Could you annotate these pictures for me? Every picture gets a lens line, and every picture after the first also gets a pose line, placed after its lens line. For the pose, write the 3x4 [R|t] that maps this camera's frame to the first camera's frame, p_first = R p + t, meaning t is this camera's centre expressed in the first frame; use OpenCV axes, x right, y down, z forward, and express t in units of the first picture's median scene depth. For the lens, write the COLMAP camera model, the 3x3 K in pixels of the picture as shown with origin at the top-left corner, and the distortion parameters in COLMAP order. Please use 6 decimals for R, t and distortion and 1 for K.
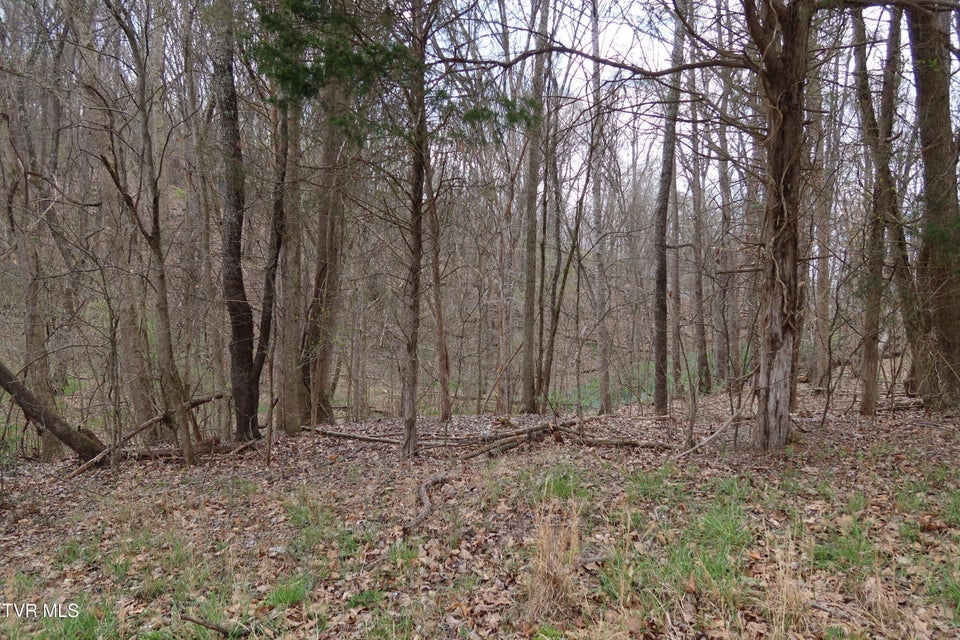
lens RADIAL K [[663.0, 0, 480.0], [0, 663.0, 318.2], [0, 0, 1]] dist [-0.002887, 0.002481]
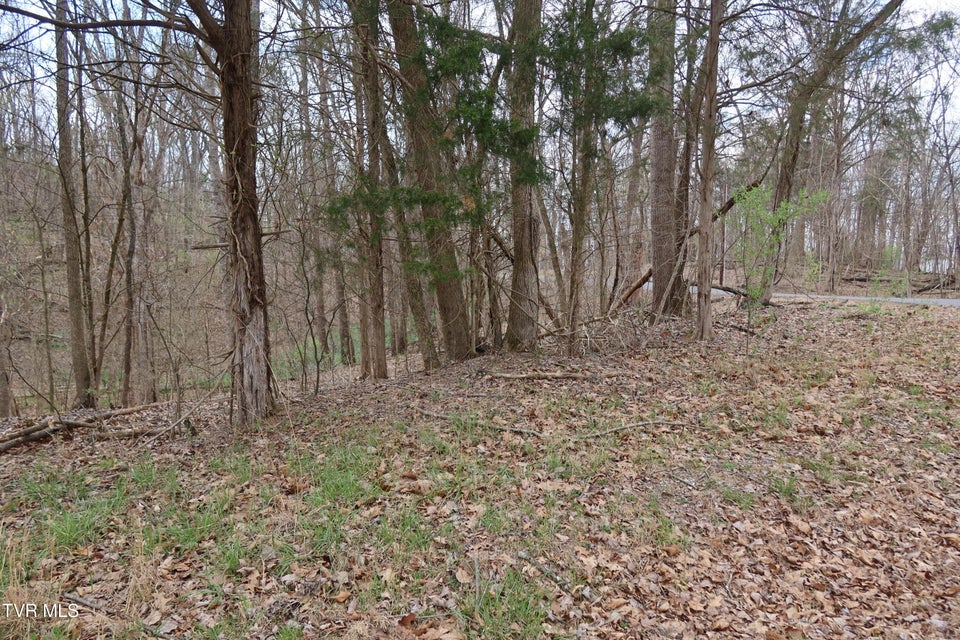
lens RADIAL K [[663.0, 0, 479.9], [0, 663.0, 319.7], [0, 0, 1]] dist [-0.002887, 0.002481]
pose [[0.887424, -0.061164, 0.456878, 0.308133], [0.040769, 0.997688, 0.054376, -0.000426], [-0.459148, -0.029628, 0.887866, -0.049030]]
